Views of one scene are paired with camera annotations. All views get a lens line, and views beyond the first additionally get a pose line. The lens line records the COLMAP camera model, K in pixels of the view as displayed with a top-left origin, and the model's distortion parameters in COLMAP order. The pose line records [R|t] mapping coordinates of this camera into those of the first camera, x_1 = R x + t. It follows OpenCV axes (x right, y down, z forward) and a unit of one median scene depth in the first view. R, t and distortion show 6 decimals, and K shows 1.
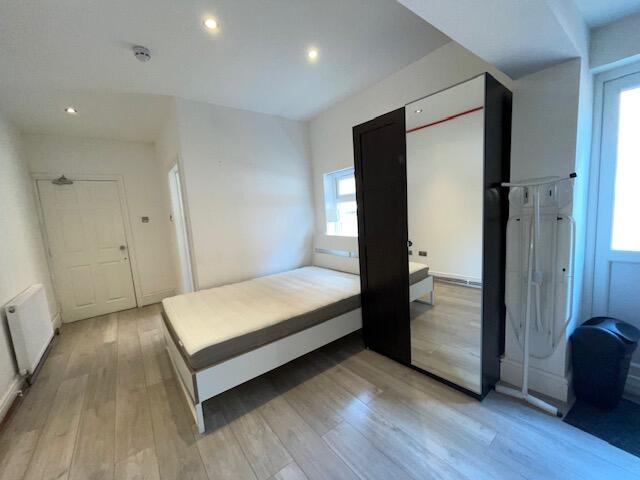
lens RADIAL K [[261.8, 0, 322.2], [0, 261.8, 243.2], [0, 0, 1]] dist [0.003098, -0.001728]
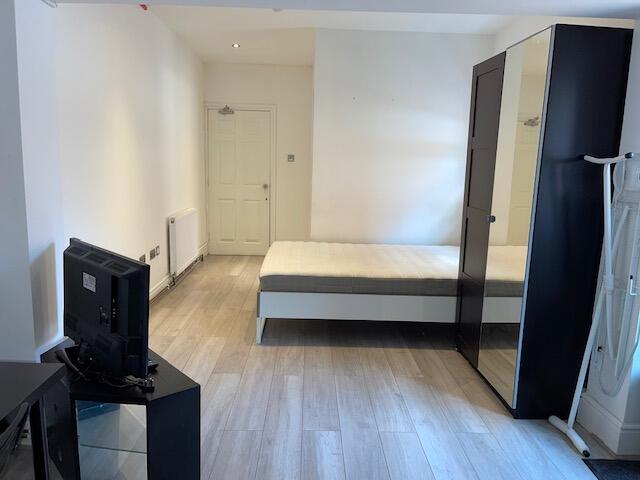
lens RADIAL K [[491.7, 0, 320.1], [0, 491.7, 240.0], [0, 0, 1]] dist [0.038991, -0.002400]
pose [[0.801855, 0.185550, -0.567979, 0.643178], [-0.154736, 0.982619, 0.102555, -0.008381], [0.577135, 0.005653, 0.816629, -0.453591]]
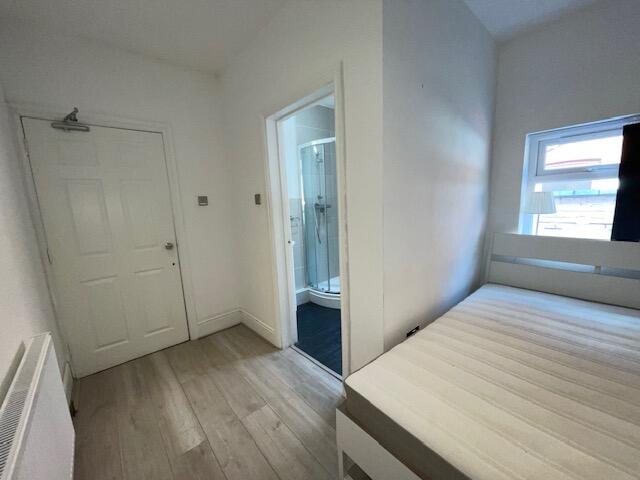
lens RADIAL K [[261.8, 0, 321.4], [0, 261.8, 243.0], [0, 0, 1]] dist [0.003098, -0.001728]
pose [[0.998232, 0.019311, 0.056220, -0.754098], [-0.021408, 0.999088, 0.036931, -0.034515], [-0.055455, -0.038070, 0.997735, 0.636791]]
